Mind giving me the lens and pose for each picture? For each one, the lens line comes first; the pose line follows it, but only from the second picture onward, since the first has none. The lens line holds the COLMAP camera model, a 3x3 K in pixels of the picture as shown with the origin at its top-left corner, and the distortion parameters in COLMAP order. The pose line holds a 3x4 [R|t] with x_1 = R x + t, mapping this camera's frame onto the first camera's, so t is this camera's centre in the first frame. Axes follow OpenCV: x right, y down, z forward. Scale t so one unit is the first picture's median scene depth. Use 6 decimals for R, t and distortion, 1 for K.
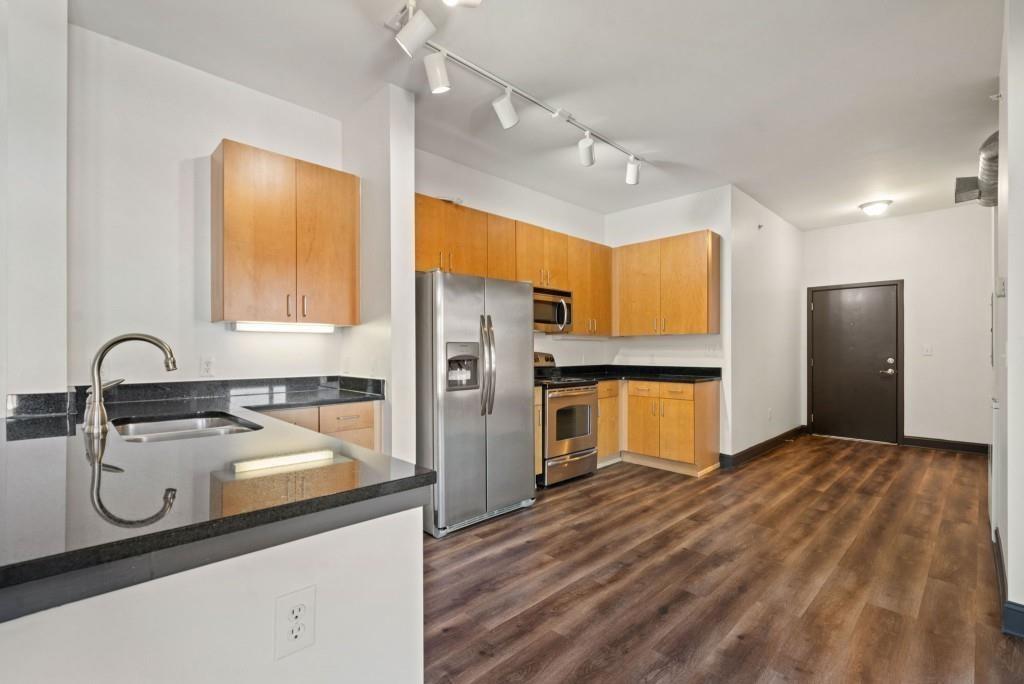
lens RADIAL K [[460.8, 0, 512.9], [0, 460.8, 346.0], [0, 0, 1]] dist [0.005420, 0.000489]
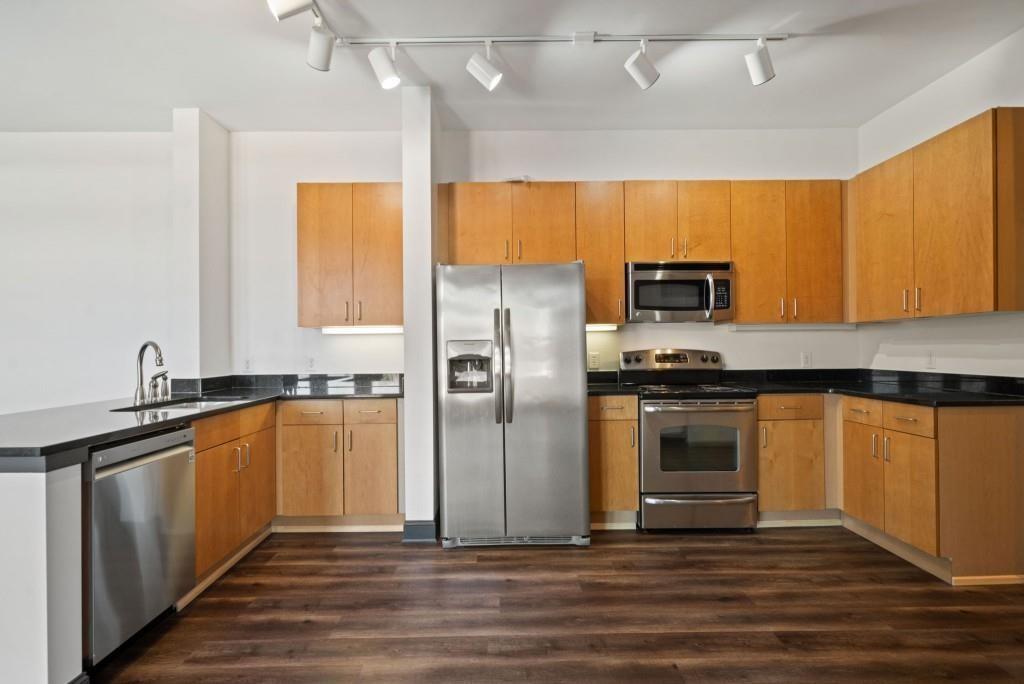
lens RADIAL K [[517.3, 0, 507.6], [0, 517.3, 344.3], [0, 0, 1]] dist [0.001987, 0.001052]
pose [[0.717869, -0.011194, -0.696088, 0.484544], [0.015637, 0.999878, 0.000047, 0.000492], [0.696003, -0.010919, 0.717956, 0.238169]]
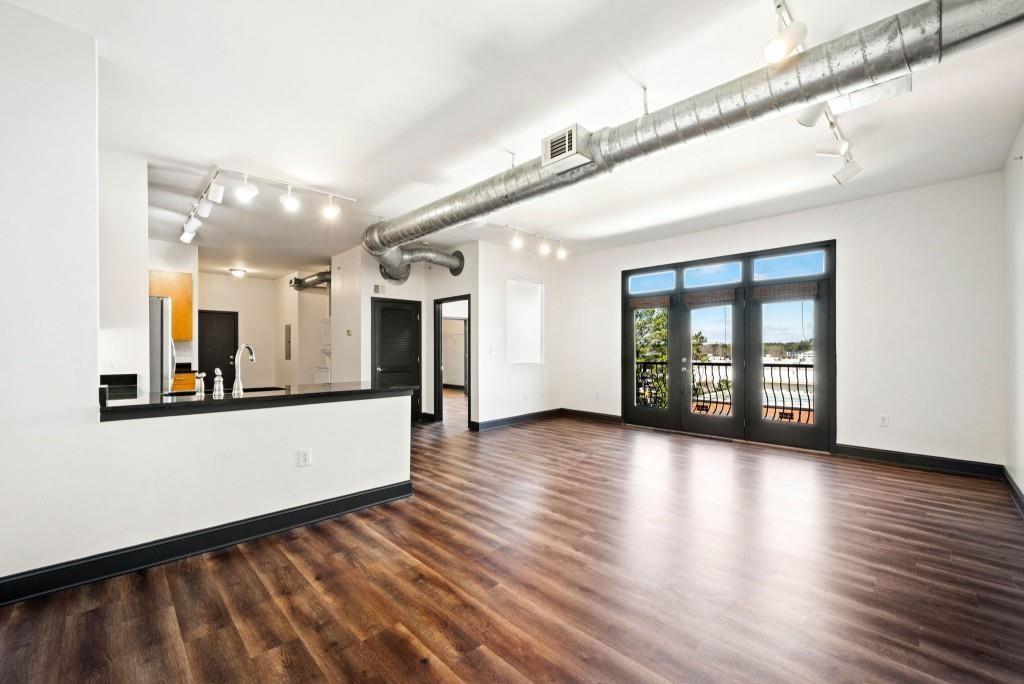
lens RADIAL K [[410.8, 0, 510.5], [0, 410.8, 349.8], [0, 0, 1]] dist [-0.004572, 0.000721]
pose [[-0.001498, 0.000118, 0.999999, -1.070462], [-0.007628, 0.999971, -0.000129, -0.006120], [-0.999970, -0.007628, -0.001497, -0.056371]]
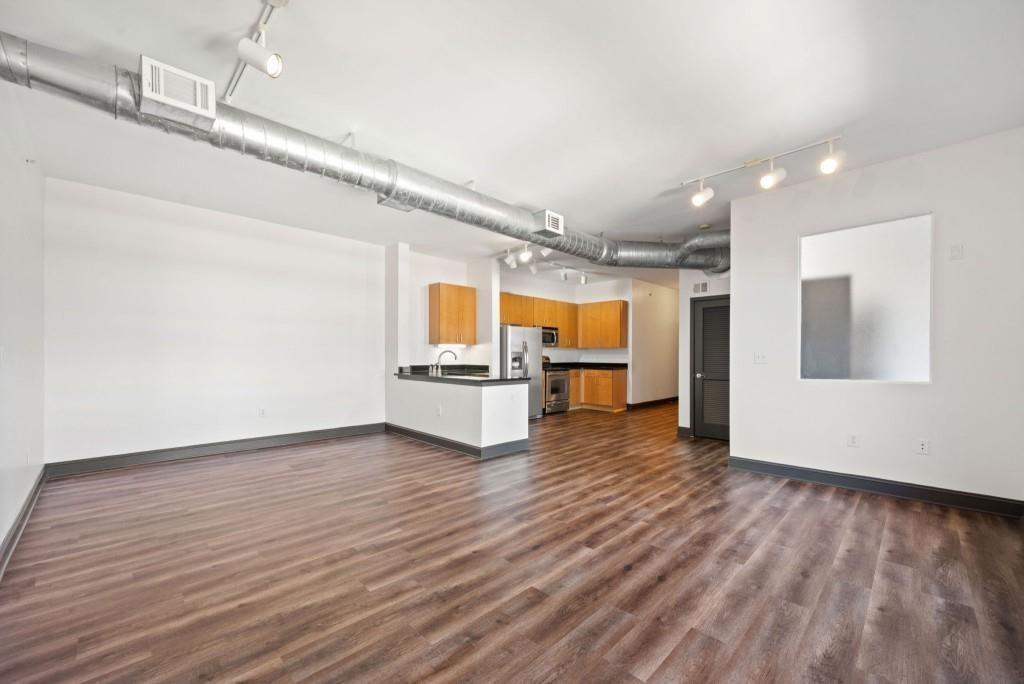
lens RADIAL K [[410.8, 0, 503.5], [0, 410.8, 357.0], [0, 0, 1]] dist [-0.004572, 0.000721]
pose [[0.999968, 0.006928, 0.003979, -0.150785], [-0.006998, 0.999818, 0.017772, -0.014882], [-0.003855, -0.017799, 0.999834, -1.031246]]
